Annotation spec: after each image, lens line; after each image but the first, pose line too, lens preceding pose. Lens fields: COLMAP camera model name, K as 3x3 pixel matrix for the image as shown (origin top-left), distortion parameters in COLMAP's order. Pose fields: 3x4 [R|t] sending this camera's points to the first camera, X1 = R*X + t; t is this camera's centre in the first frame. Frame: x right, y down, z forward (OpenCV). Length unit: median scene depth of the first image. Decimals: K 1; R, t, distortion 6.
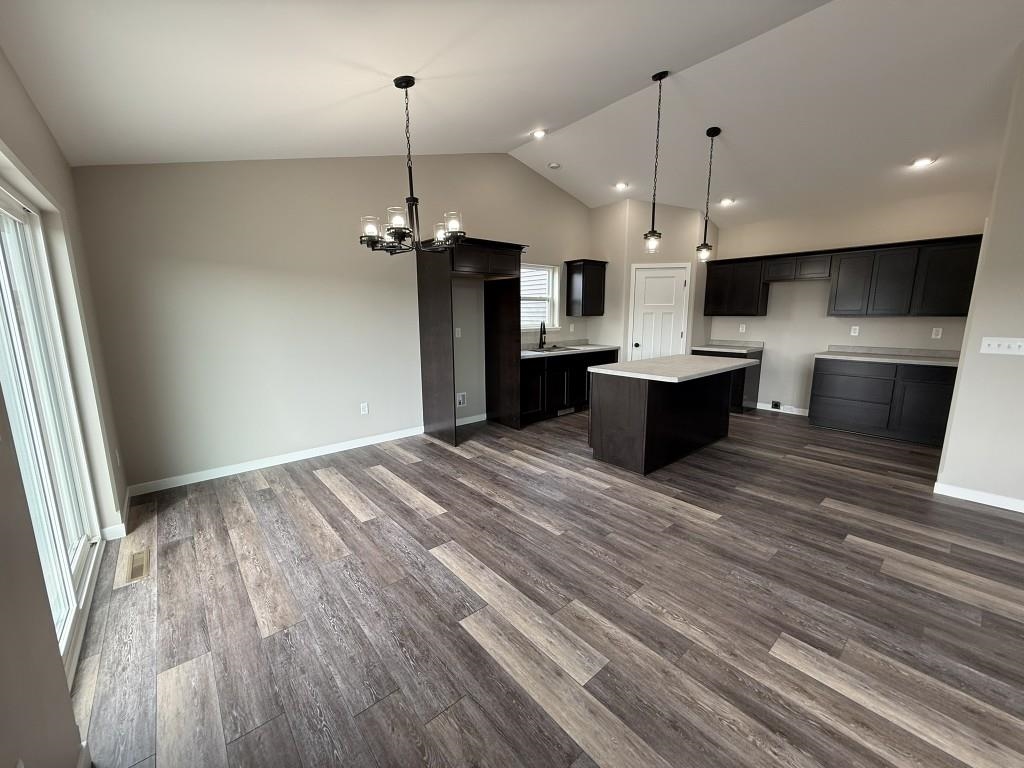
lens RADIAL K [[410.5, 0, 507.9], [0, 410.5, 383.3], [0, 0, 1]] dist [0.002439, 0.000501]
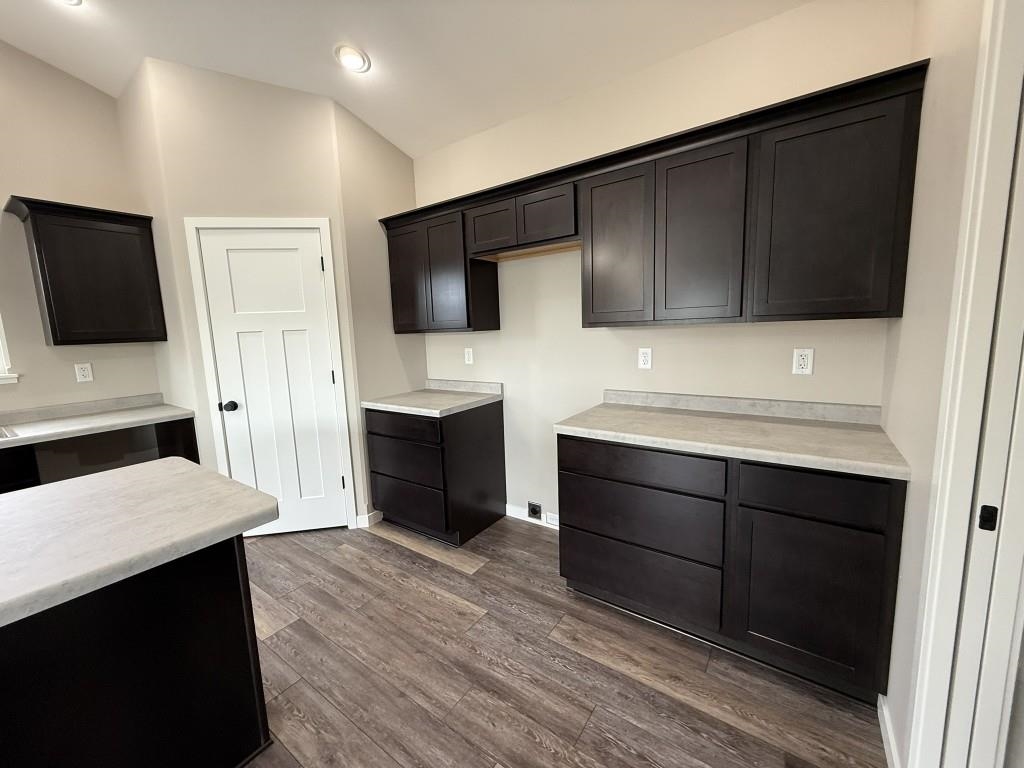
lens RADIAL K [[408.0, 0, 510.3], [0, 408.0, 380.3], [0, 0, 1]] dist [-0.001126, -0.000086]
pose [[0.966491, -0.065036, 0.248327, 0.509142], [0.075637, 0.996577, -0.033379, -0.086303], [-0.245306, 0.051043, 0.968101, 0.524986]]
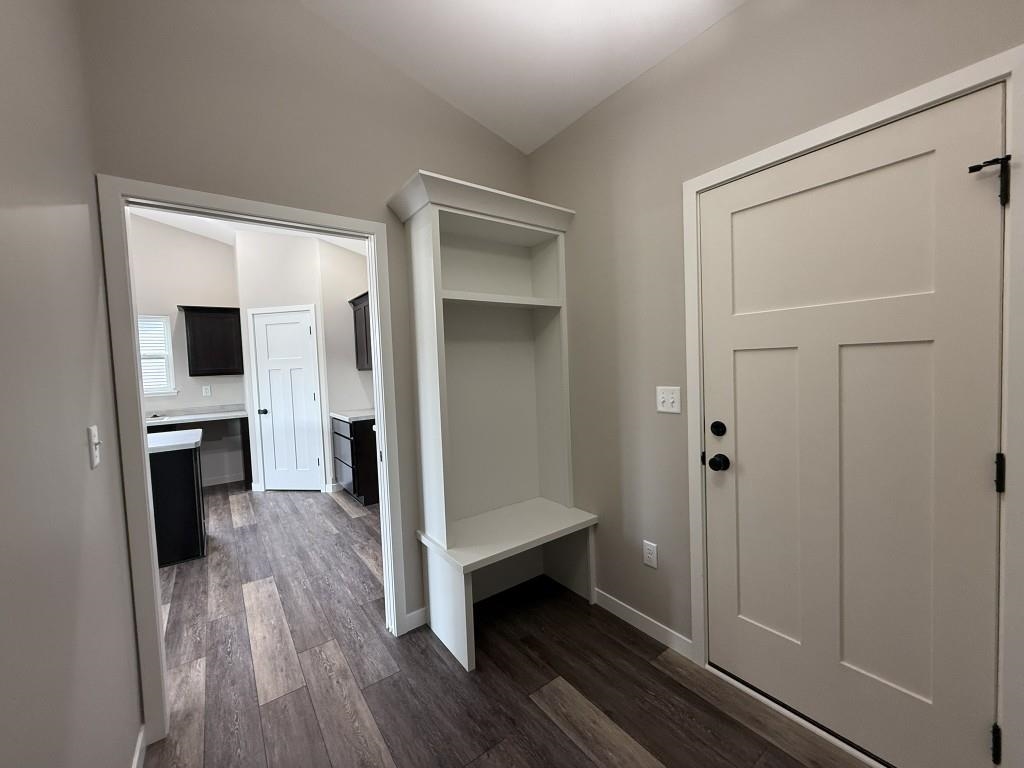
lens RADIAL K [[408.3, 0, 512.8], [0, 408.3, 384.4], [0, 0, 1]] dist [0.001627, 0.000243]
pose [[0.997357, -0.031021, -0.065696, 0.851155], [0.022997, 0.992562, -0.119551, -0.043278], [0.068916, 0.117724, 0.990652, 0.283379]]
